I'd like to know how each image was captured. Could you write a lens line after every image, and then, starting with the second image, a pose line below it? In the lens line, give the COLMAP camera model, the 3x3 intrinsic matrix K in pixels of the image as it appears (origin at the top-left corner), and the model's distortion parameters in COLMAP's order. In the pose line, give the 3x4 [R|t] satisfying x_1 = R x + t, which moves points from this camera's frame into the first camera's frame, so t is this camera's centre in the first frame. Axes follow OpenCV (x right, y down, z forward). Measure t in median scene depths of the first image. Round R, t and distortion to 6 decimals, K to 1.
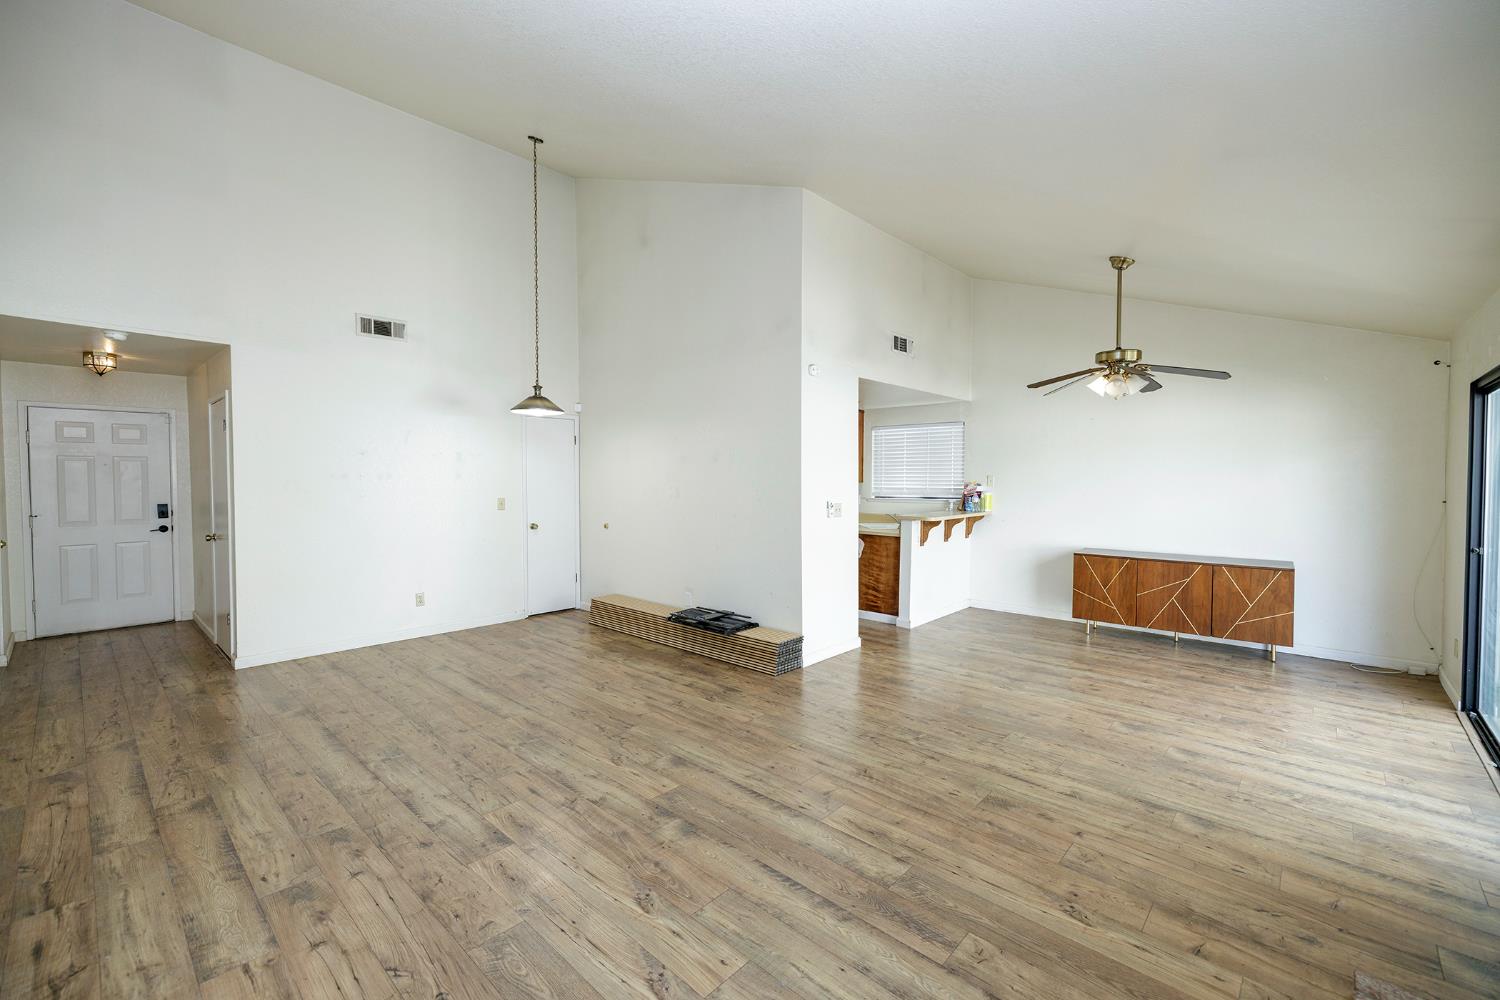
lens RADIAL K [[627.1, 0, 742.6], [0, 627.1, 500.5], [0, 0, 1]] dist [0.001283, -0.000634]
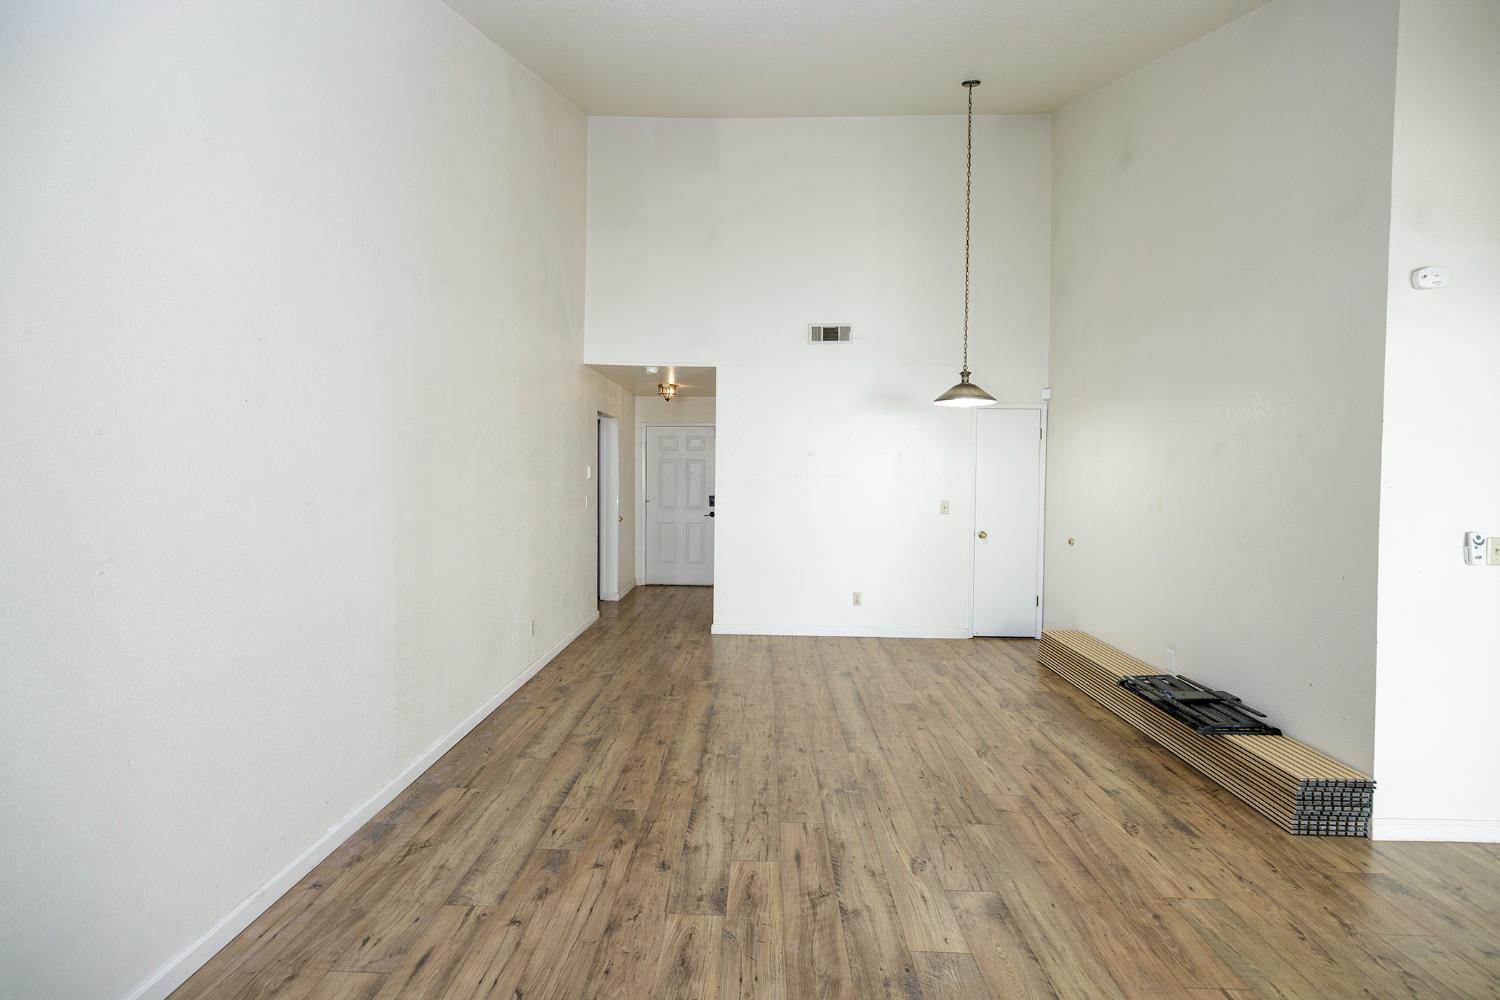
lens RADIAL K [[627.1, 0, 744.2], [0, 627.1, 495.0], [0, 0, 1]] dist [0.001283, -0.000634]
pose [[0.657284, 0.031342, -0.752991, 0.196364], [-0.038855, 0.999215, 0.007675, -0.015589], [0.752641, 0.024213, 0.657986, 0.336572]]
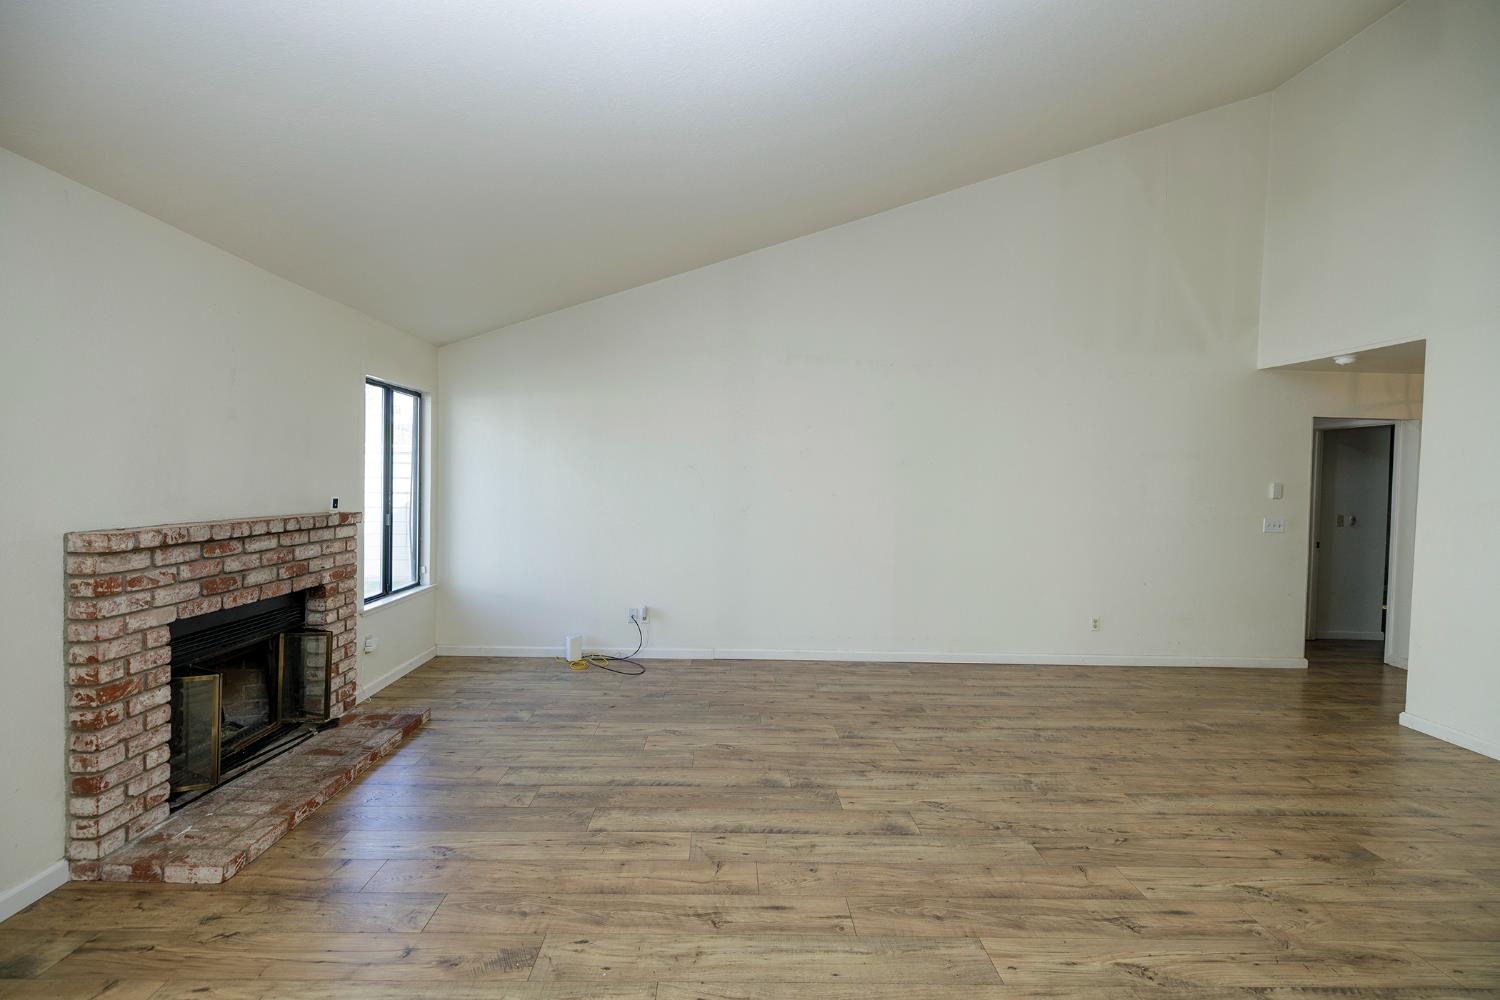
lens RADIAL K [[627.1, 0, 737.0], [0, 627.1, 499.7], [0, 0, 1]] dist [0.001283, -0.000634]
pose [[-0.718383, 0.004772, -0.695632, 0.588308], [-0.052680, 0.996732, 0.061240, -0.052057], [0.693651, 0.080640, -0.715783, 1.342220]]
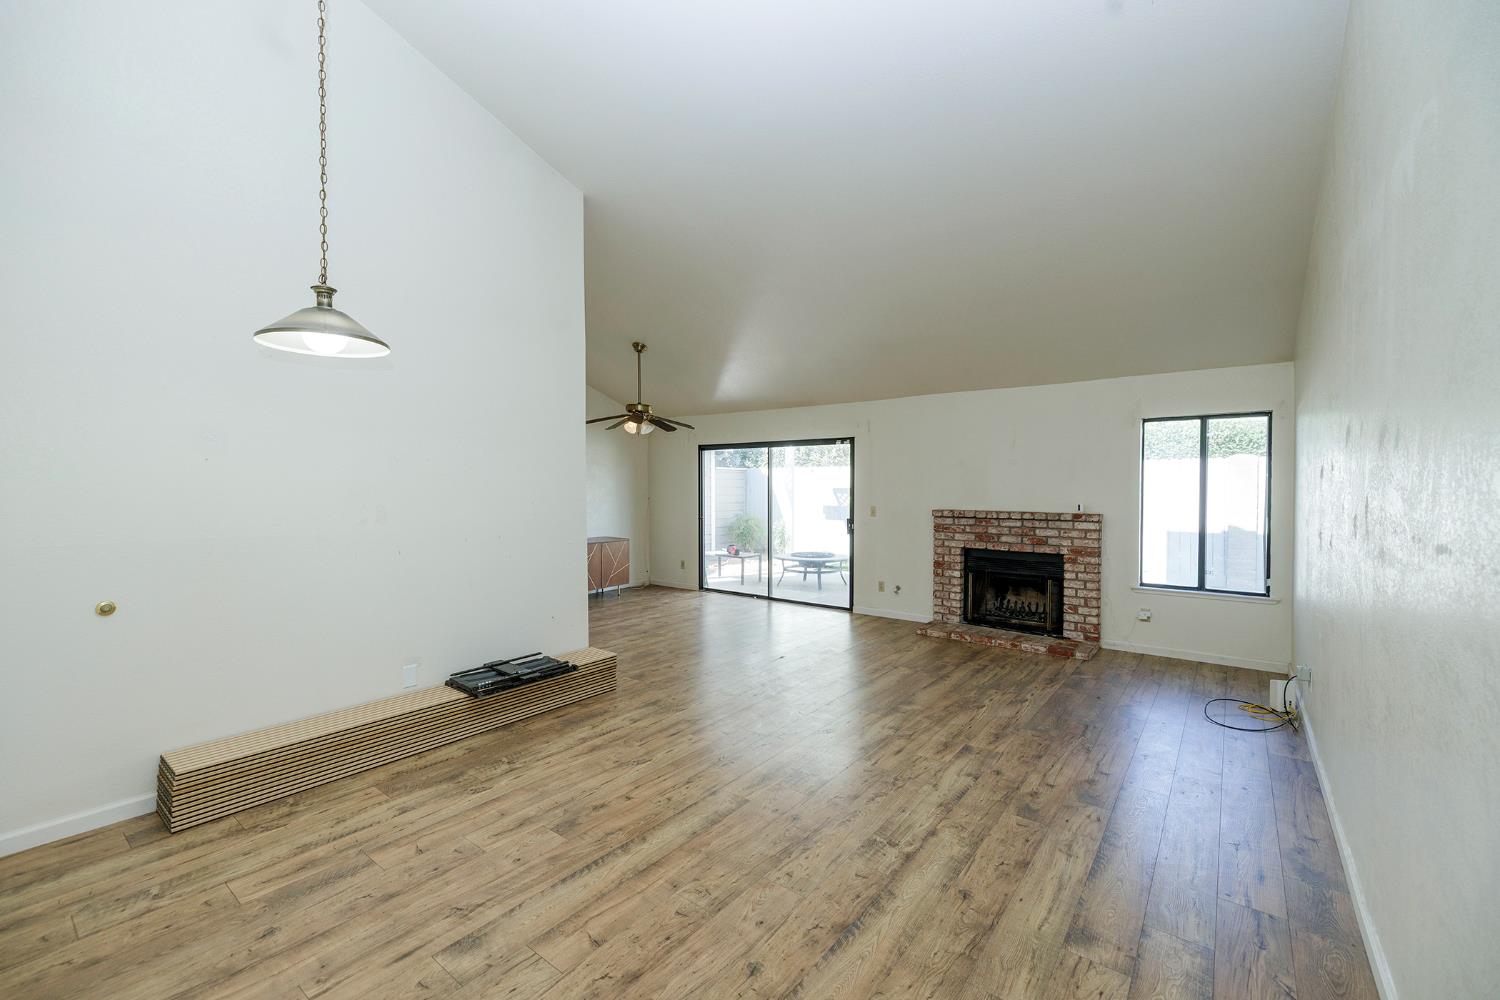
lens RADIAL K [[627.1, 0, 740.1], [0, 627.1, 496.8], [0, 0, 1]] dist [0.001283, -0.000634]
pose [[-0.082203, -0.018085, 0.996452, -1.279748], [0.039009, 0.999011, 0.021350, -0.048636], [-0.995852, 0.040625, -0.081416, 1.185962]]
